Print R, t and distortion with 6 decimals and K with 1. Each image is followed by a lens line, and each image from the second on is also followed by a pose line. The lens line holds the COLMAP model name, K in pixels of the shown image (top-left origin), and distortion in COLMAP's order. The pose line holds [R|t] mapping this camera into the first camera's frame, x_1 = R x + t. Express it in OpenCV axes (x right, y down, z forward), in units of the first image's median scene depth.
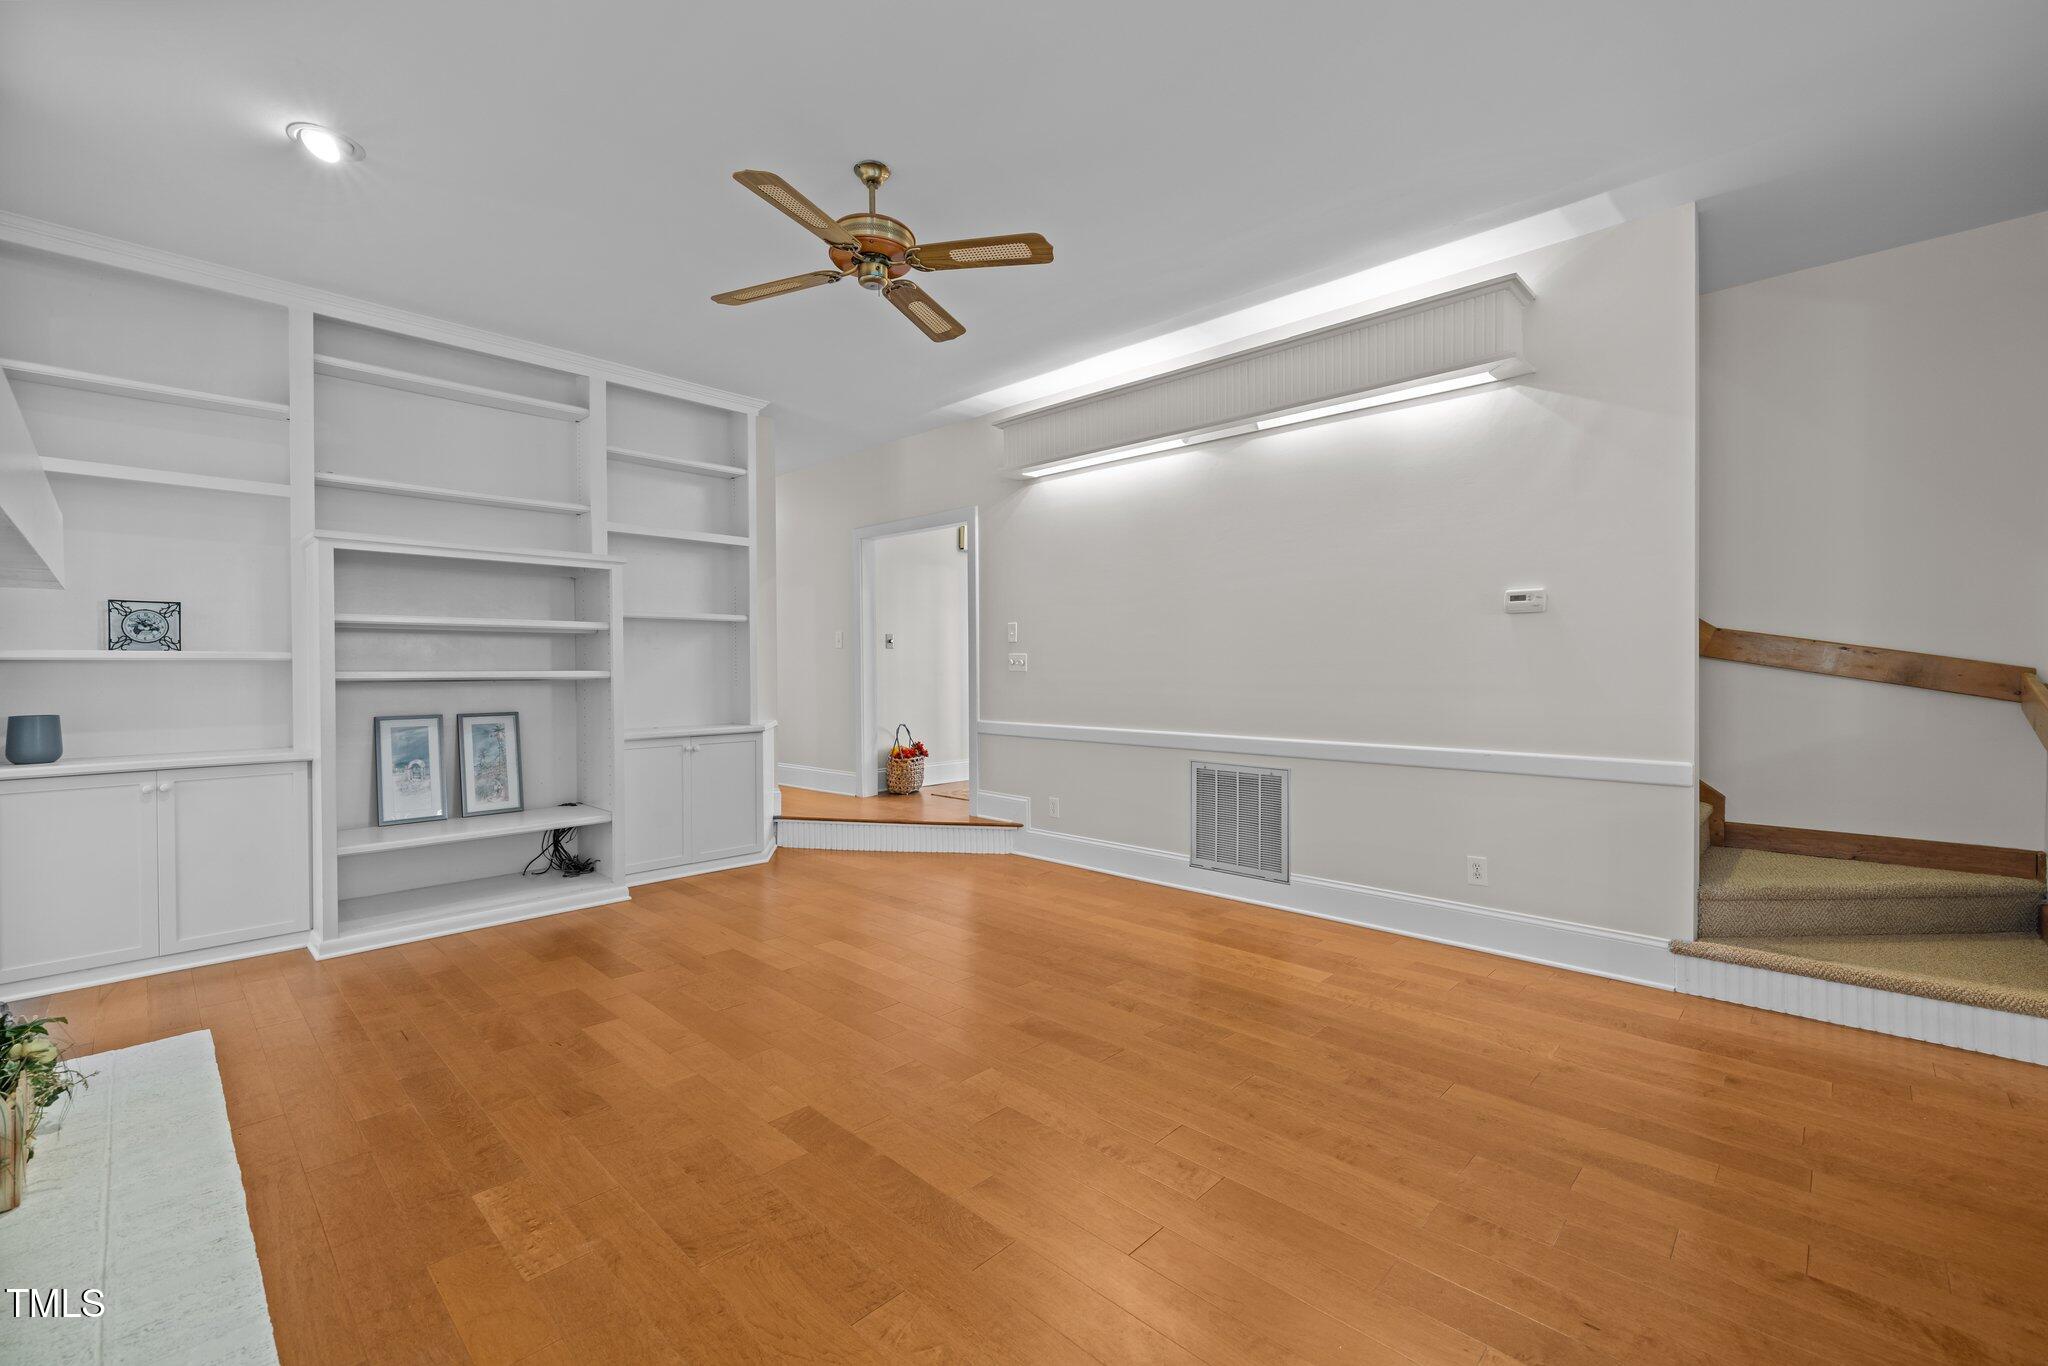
lens RADIAL K [[854.4, 0, 1016.1], [0, 854.4, 667.8], [0, 0, 1]] dist [-0.000852, 0.000317]
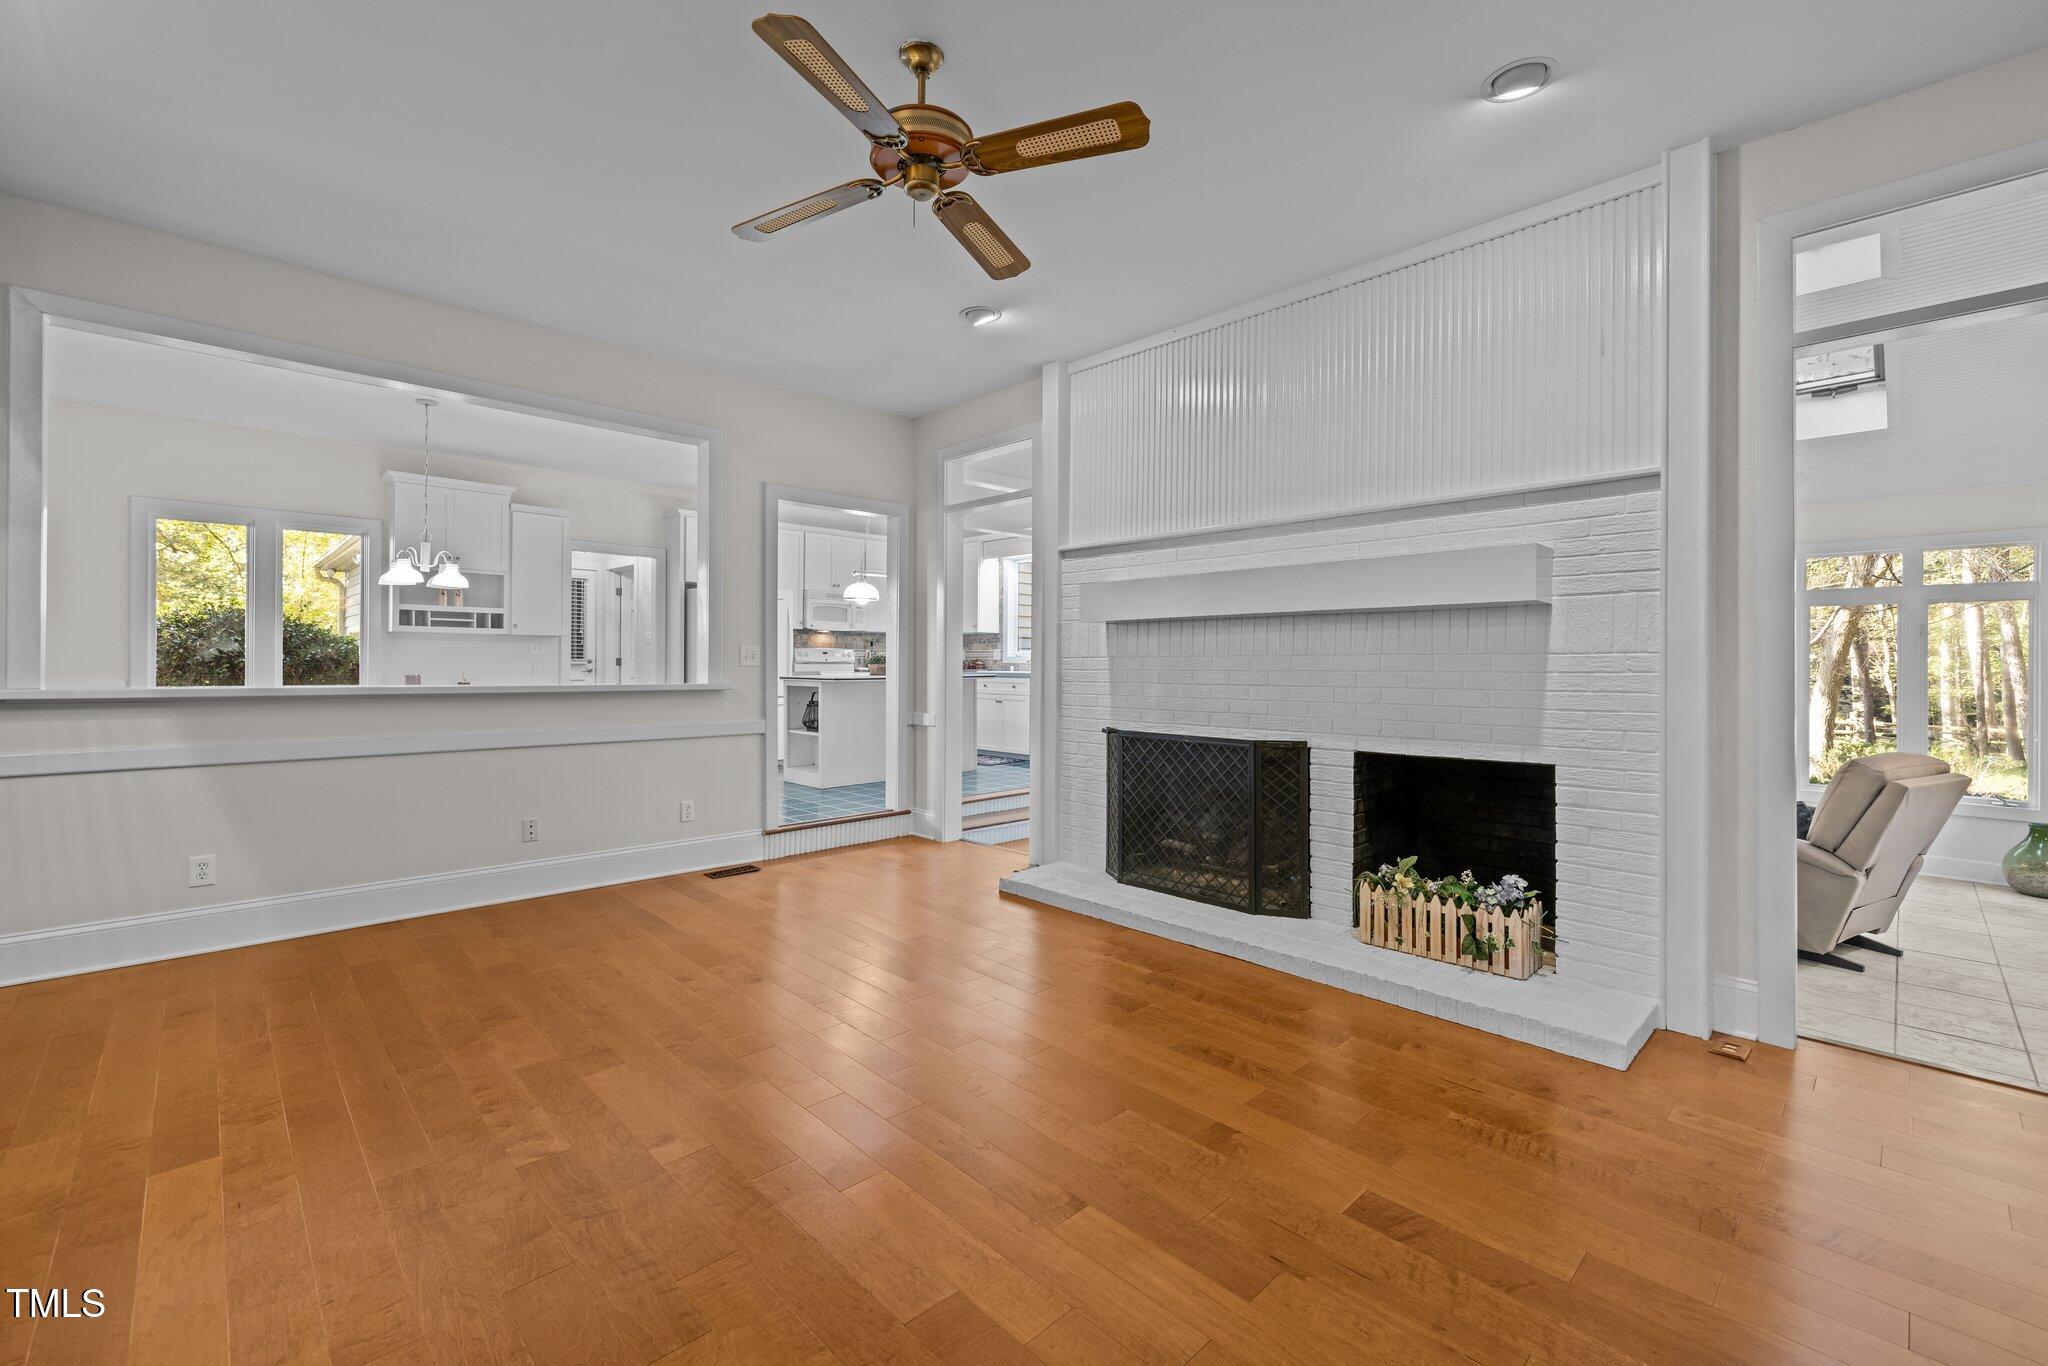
lens RADIAL K [[879.6, 0, 1011.8], [0, 879.6, 665.3], [0, 0, 1]] dist [0.001768, -0.000224]
pose [[-0.998954, -0.000637, 0.045730, -0.243403], [-0.000614, 1.000000, 0.000523, 0.005224], [-0.045731, 0.000494, -0.998954, 1.533295]]
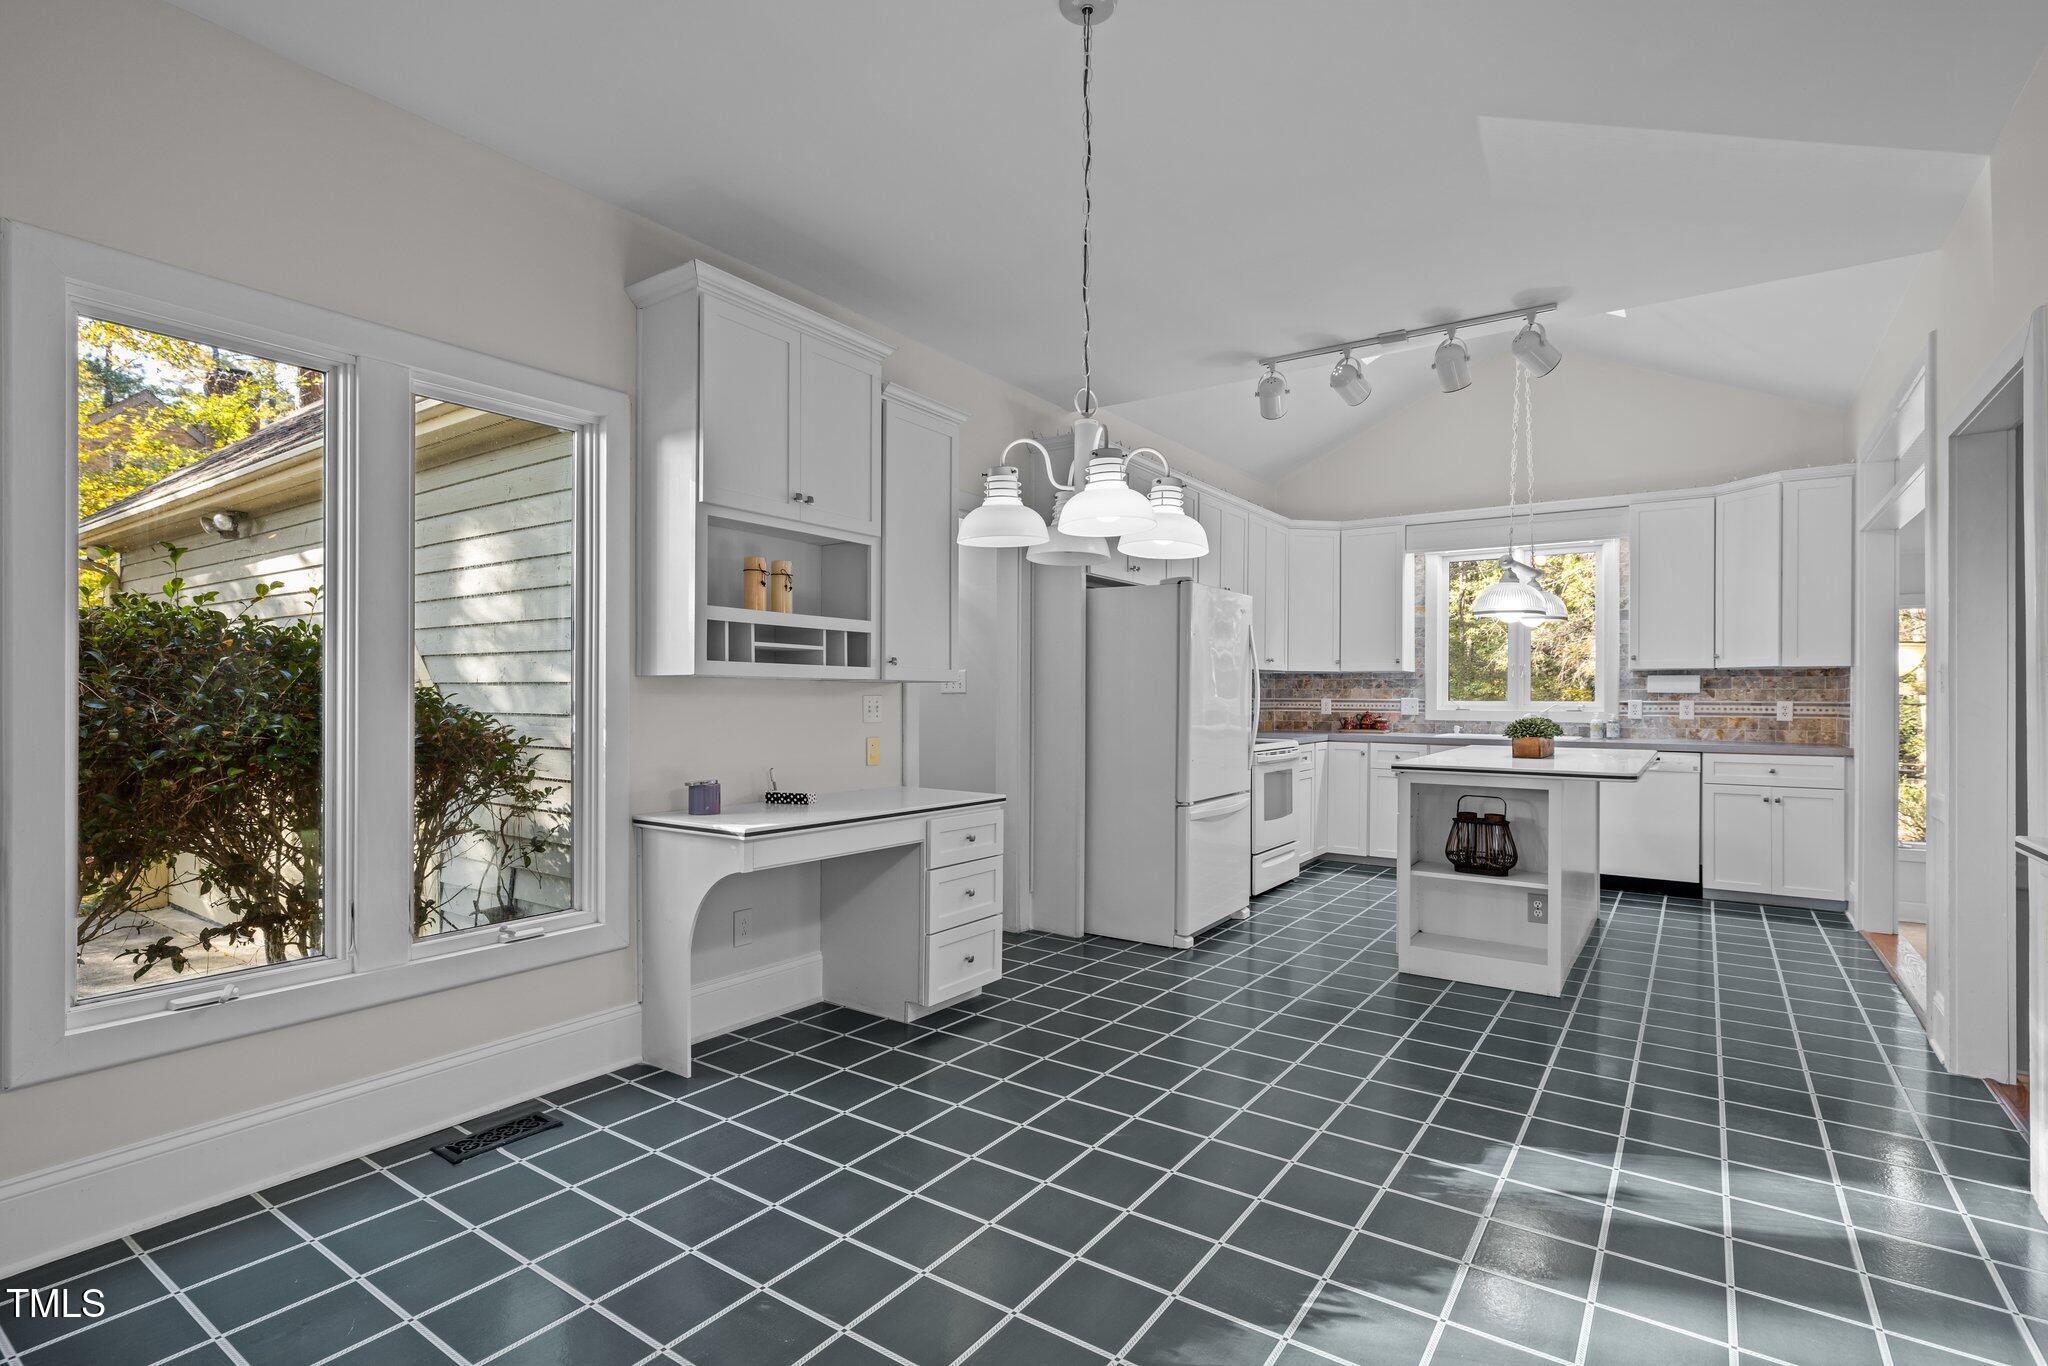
lens RADIAL K [[987.4, 0, 1021.3], [0, 987.4, 695.5], [0, 0, 1]] dist [0.002938, 0.000124]
pose [[-0.988557, -0.001564, -0.150841, 1.036405], [-0.001645, 0.999999, 0.000415, -0.049974], [0.150840, 0.000659, -0.988558, 0.559554]]
